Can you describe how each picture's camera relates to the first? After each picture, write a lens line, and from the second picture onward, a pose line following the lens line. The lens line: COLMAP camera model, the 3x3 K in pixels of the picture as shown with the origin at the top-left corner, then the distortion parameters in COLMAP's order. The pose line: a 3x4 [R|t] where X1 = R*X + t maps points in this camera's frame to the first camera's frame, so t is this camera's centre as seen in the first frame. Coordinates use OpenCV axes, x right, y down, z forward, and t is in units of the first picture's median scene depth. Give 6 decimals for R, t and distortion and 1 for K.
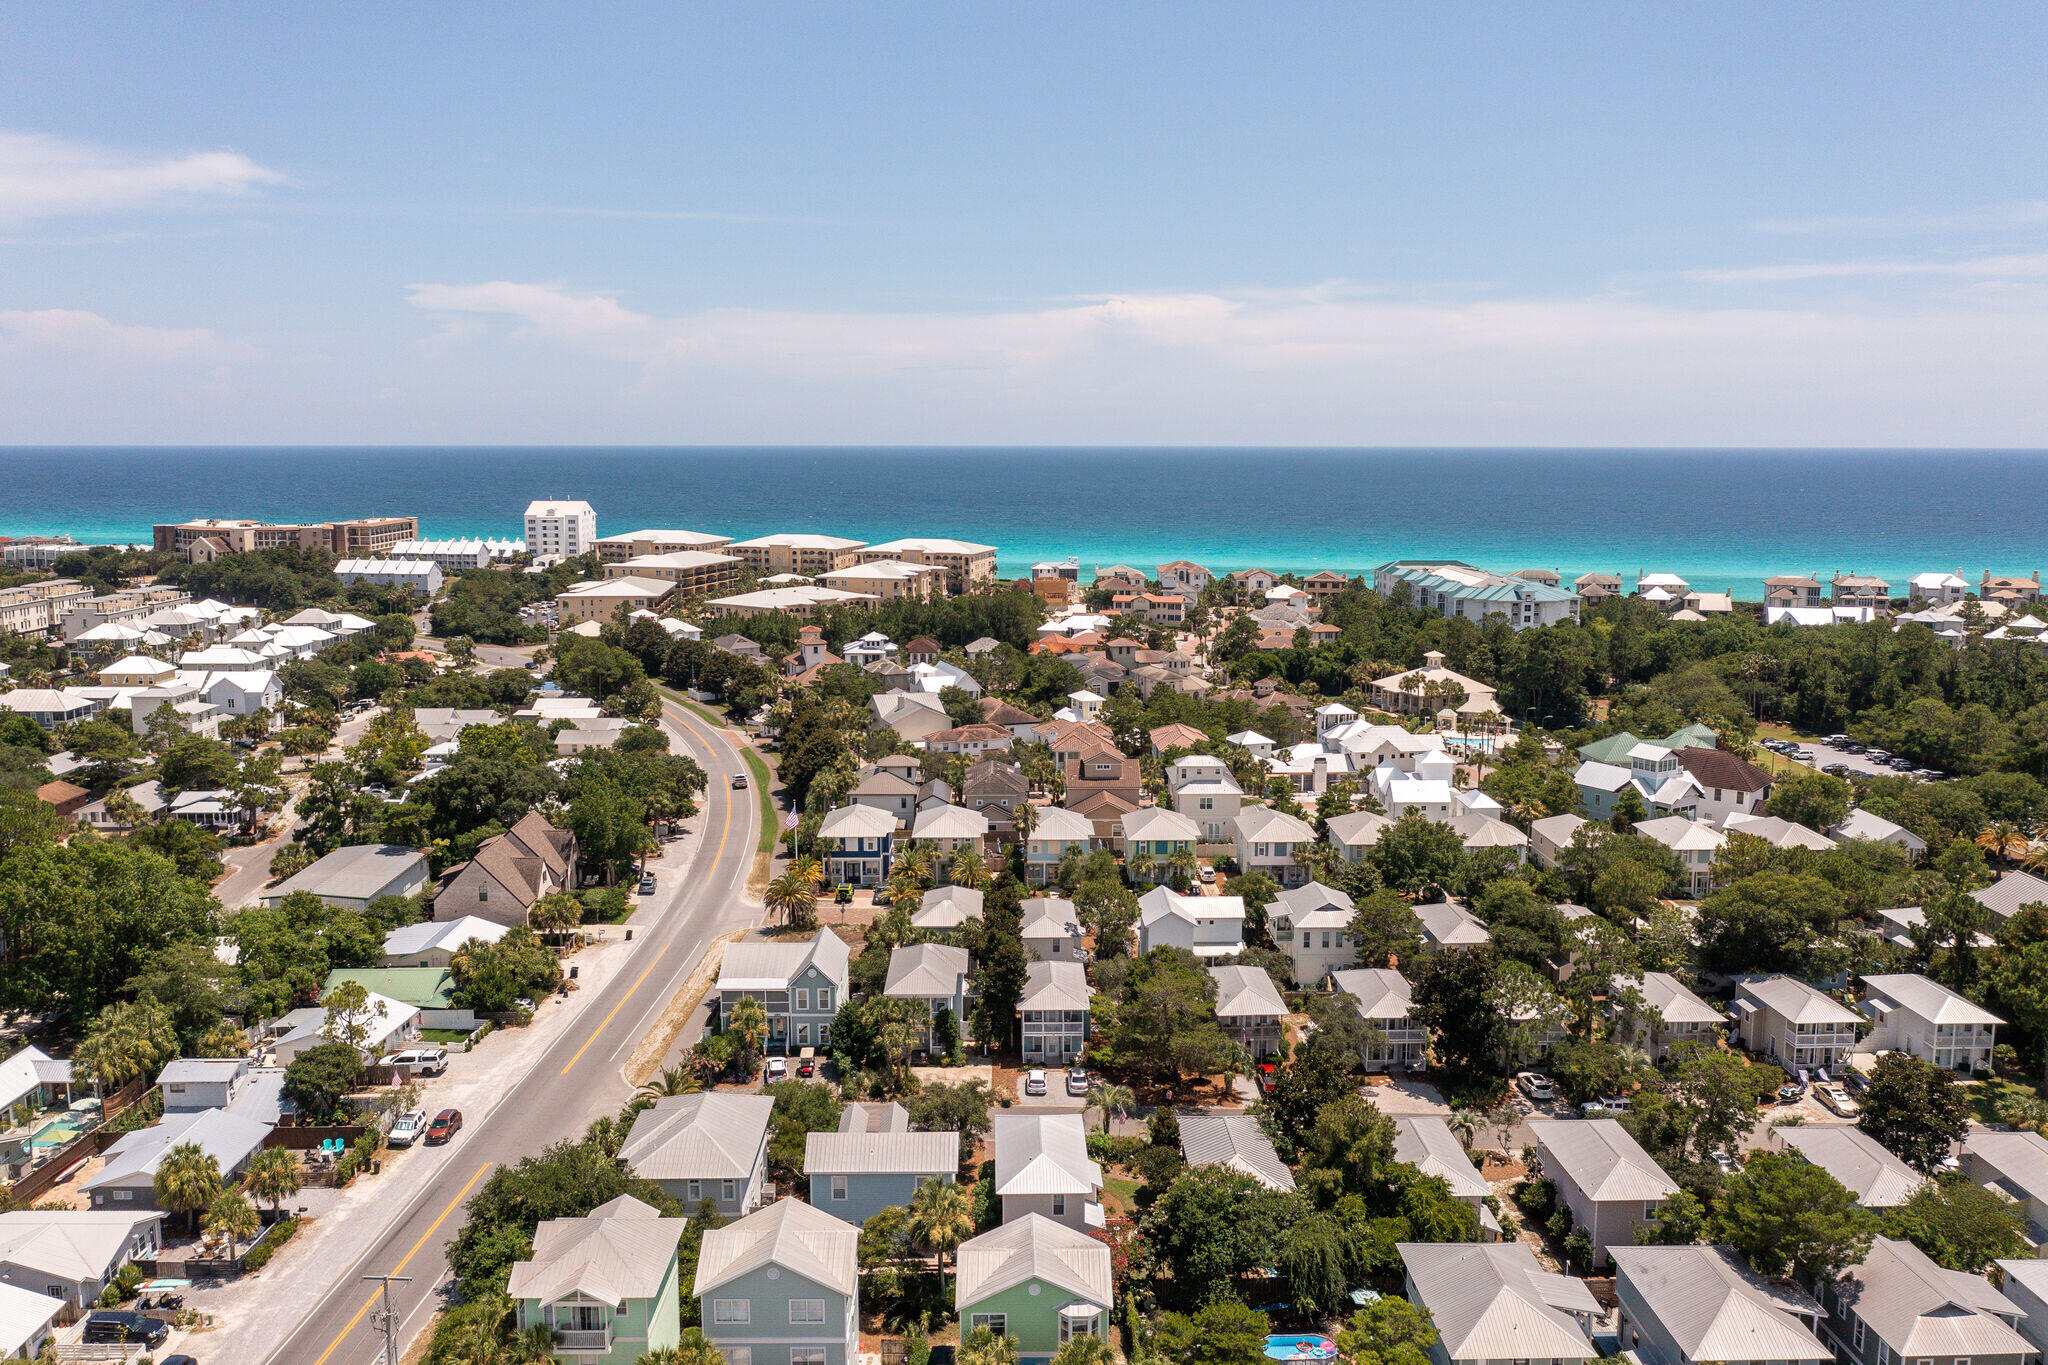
lens RADIAL K [[1619.2, 0, 1024.0], [0, 1619.2, 682.5], [0, 0, 1]] dist [-0.003032, -0.003456]
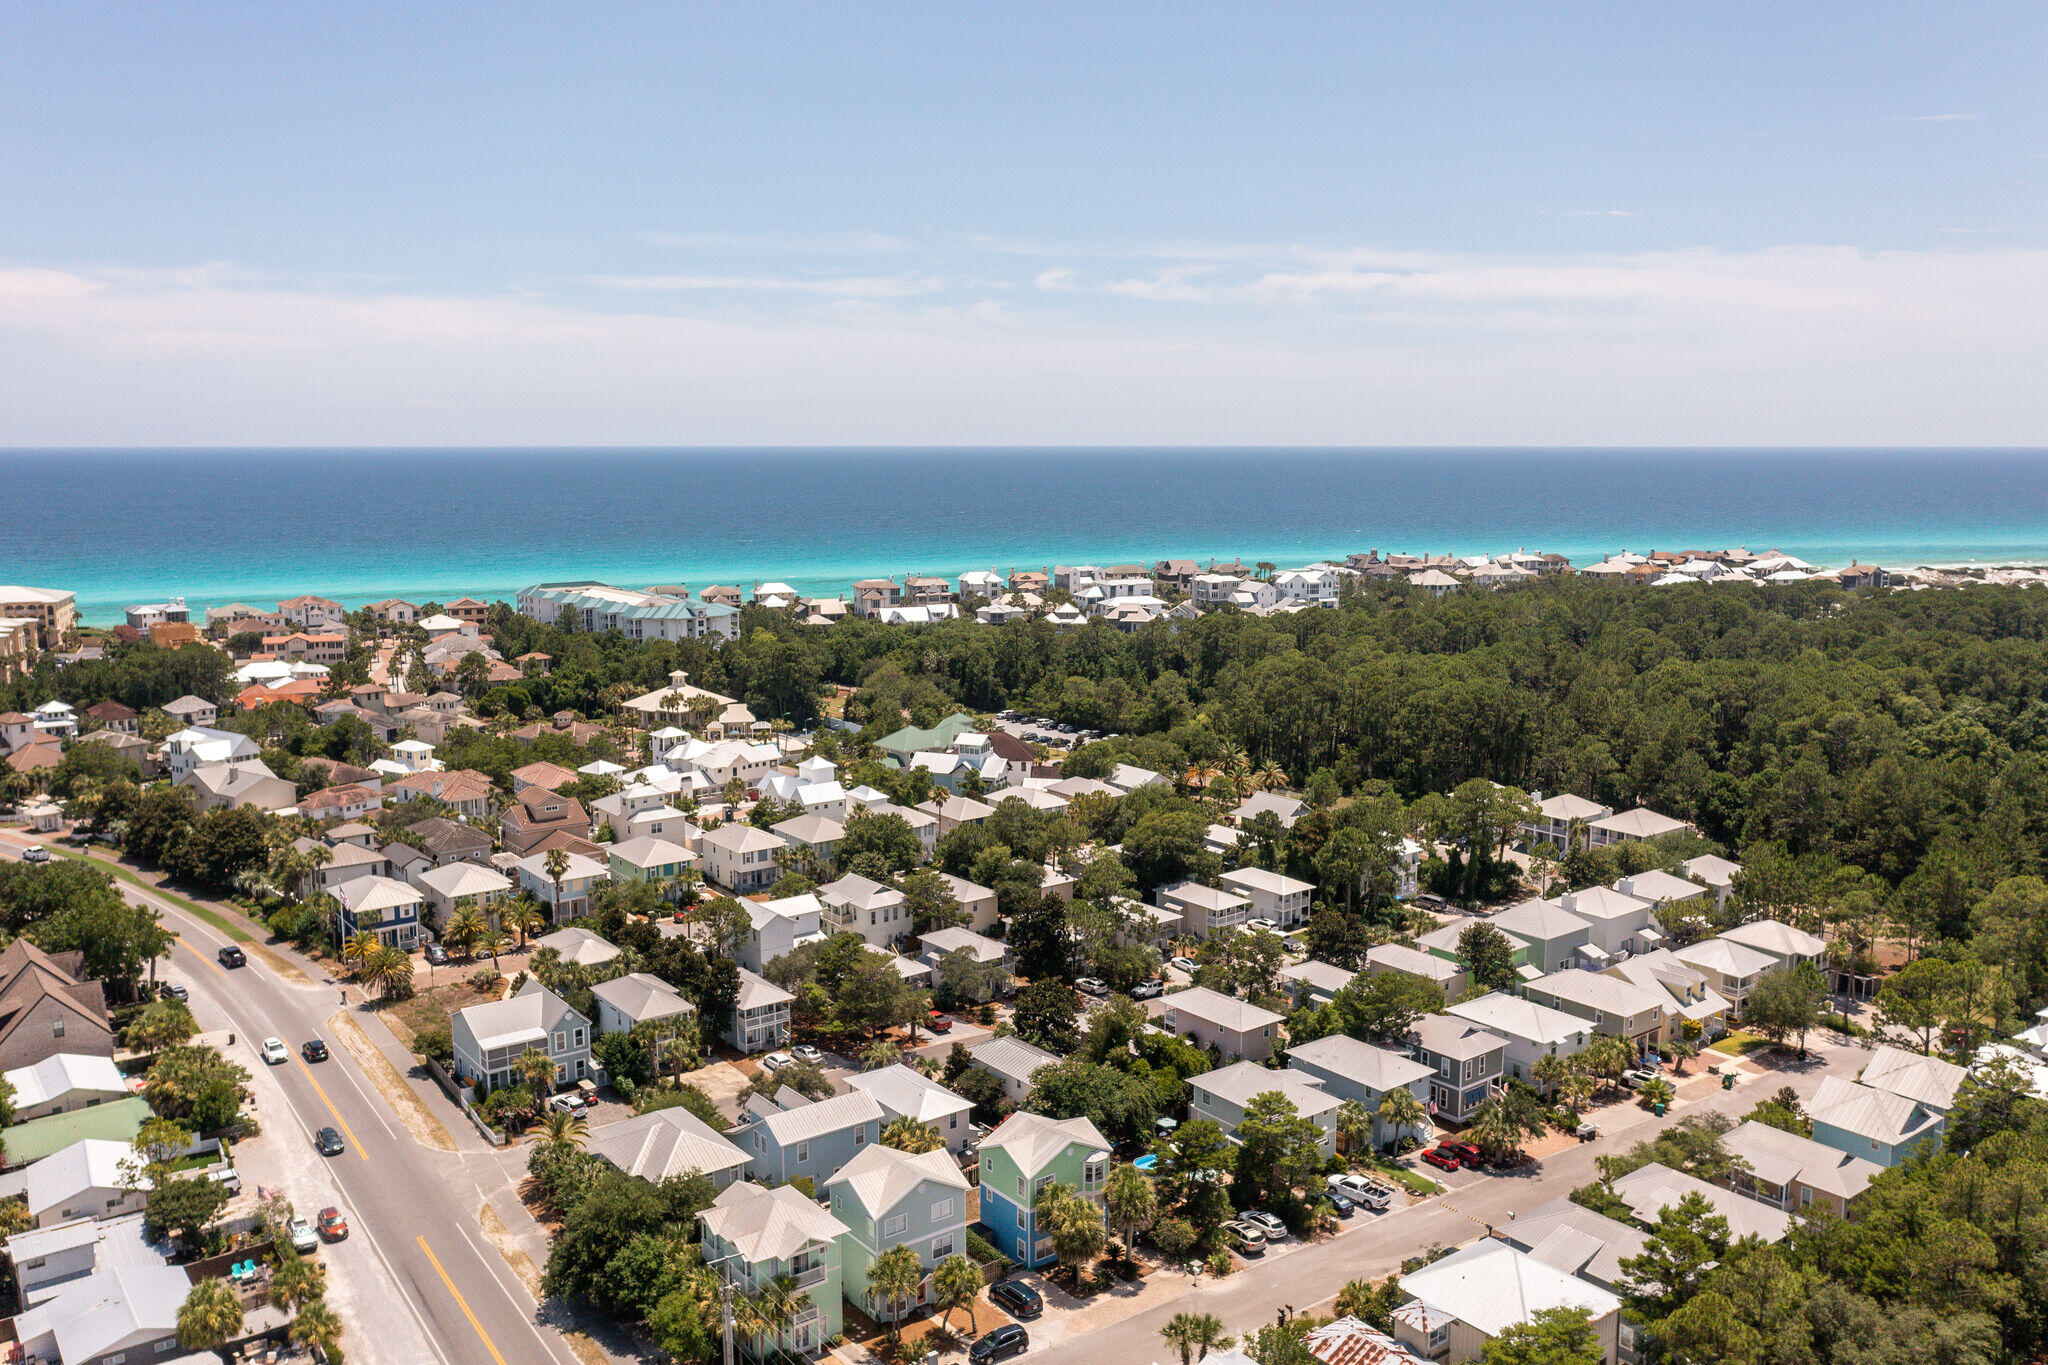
lens RADIAL K [[1640.1, 0, 1024.0], [0, 1640.1, 682.5], [0, 0, 1]] dist [-0.006513, -0.006639]
pose [[0.801734, -0.088978, 0.591021, -0.179971], [0.088970, 0.995606, 0.029198, -0.018820], [-0.591022, 0.029174, 0.806128, -0.035886]]
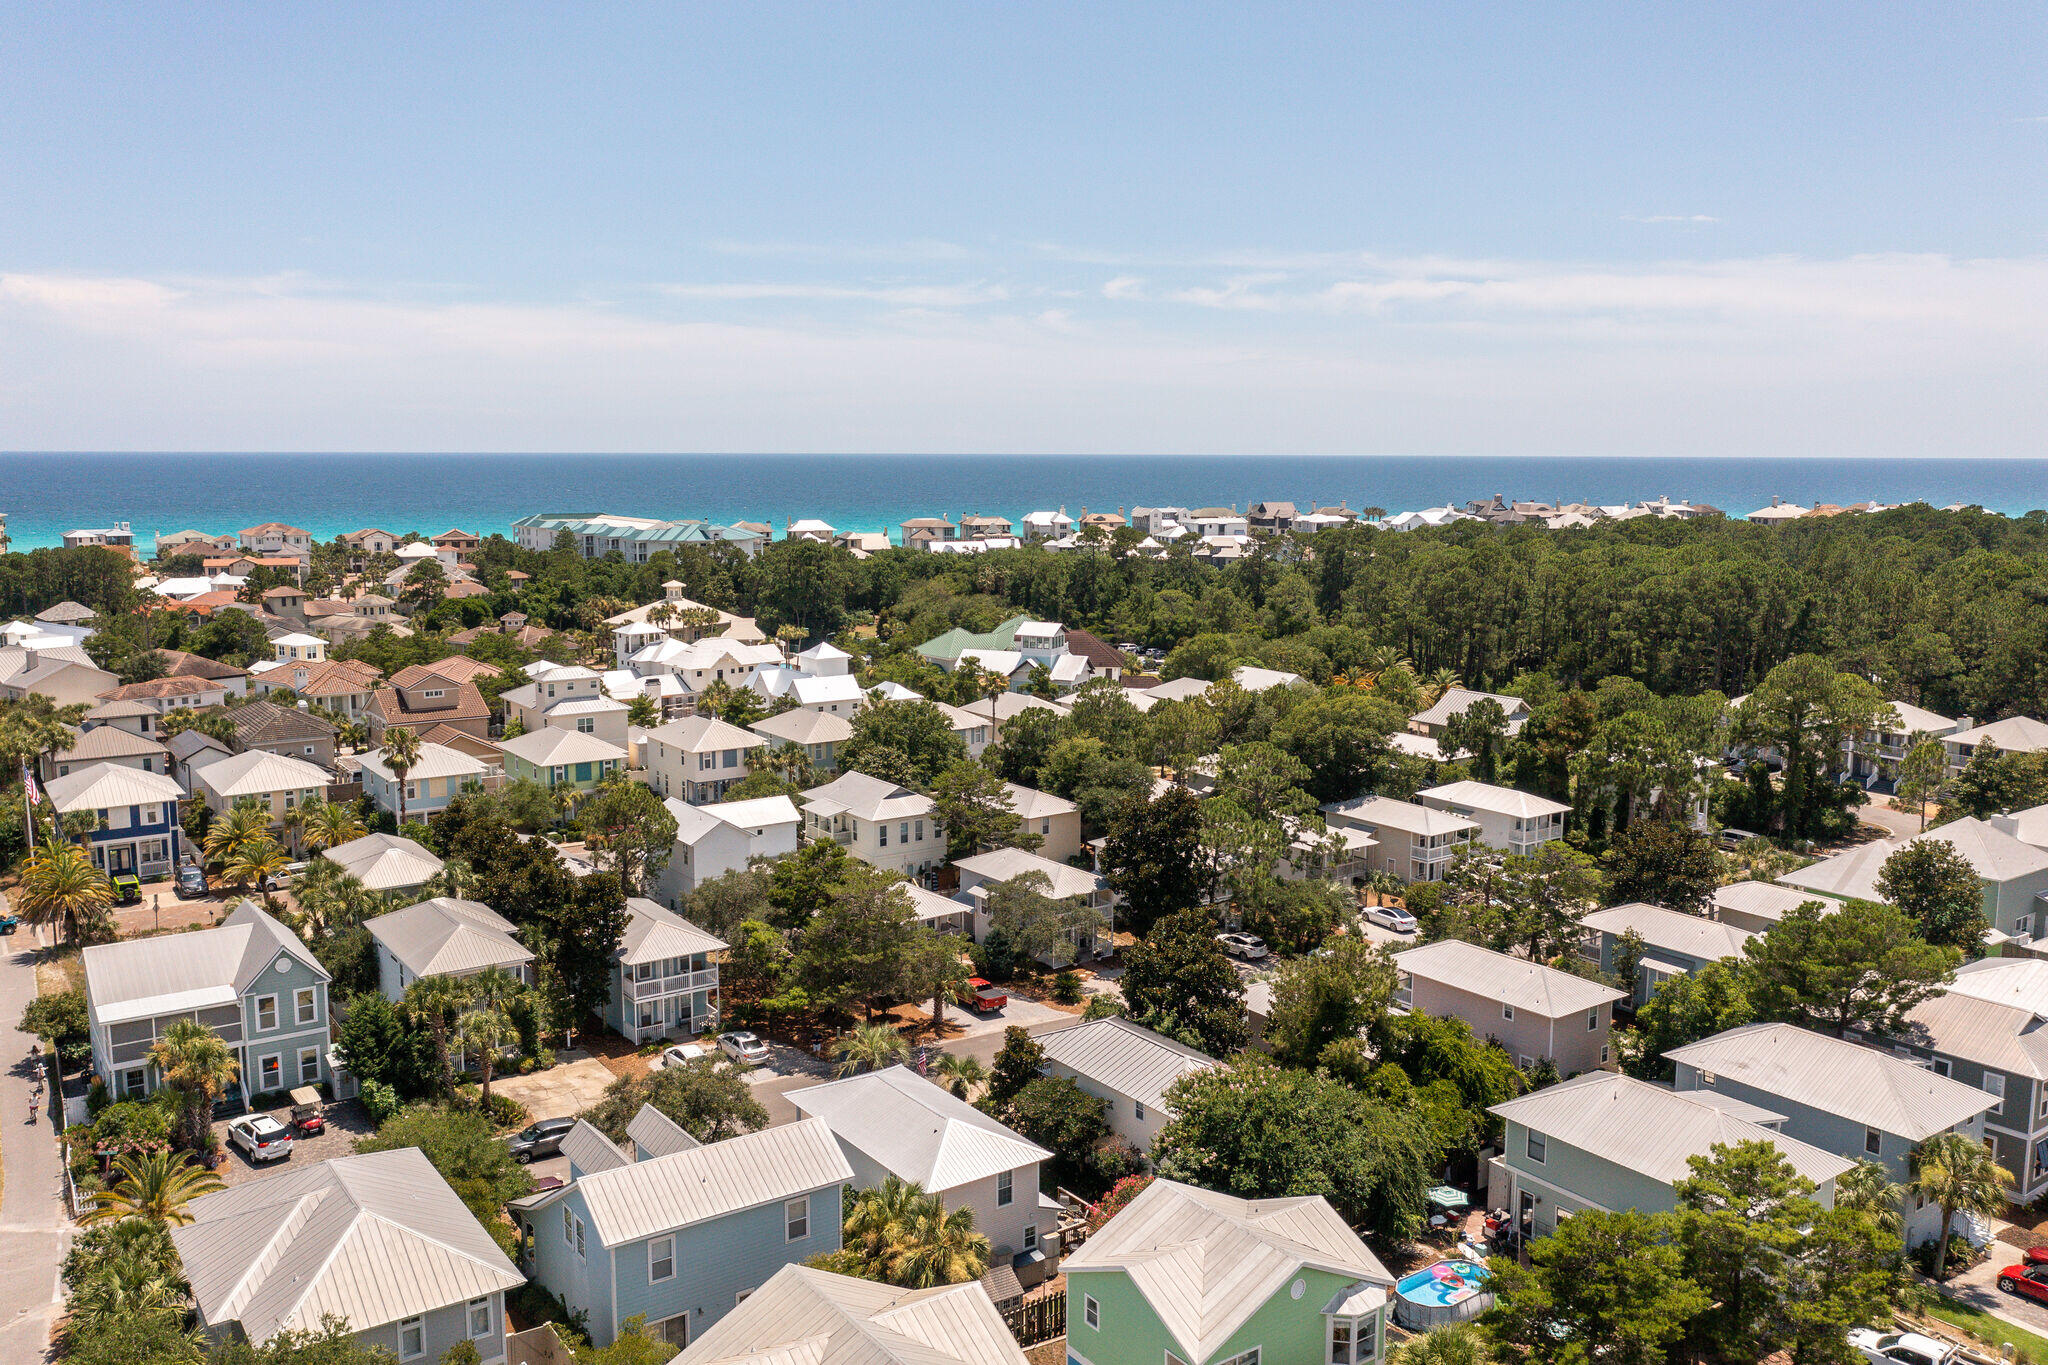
lens RADIAL K [[1640.1, 0, 1024.0], [0, 1640.1, 682.5], [0, 0, 1]] dist [-0.006513, -0.006639]
pose [[0.824246, -0.076051, 0.561102, -0.080369], [0.080505, 0.996612, 0.016819, 0.030123], [-0.560480, 0.031309, 0.827576, 0.119254]]
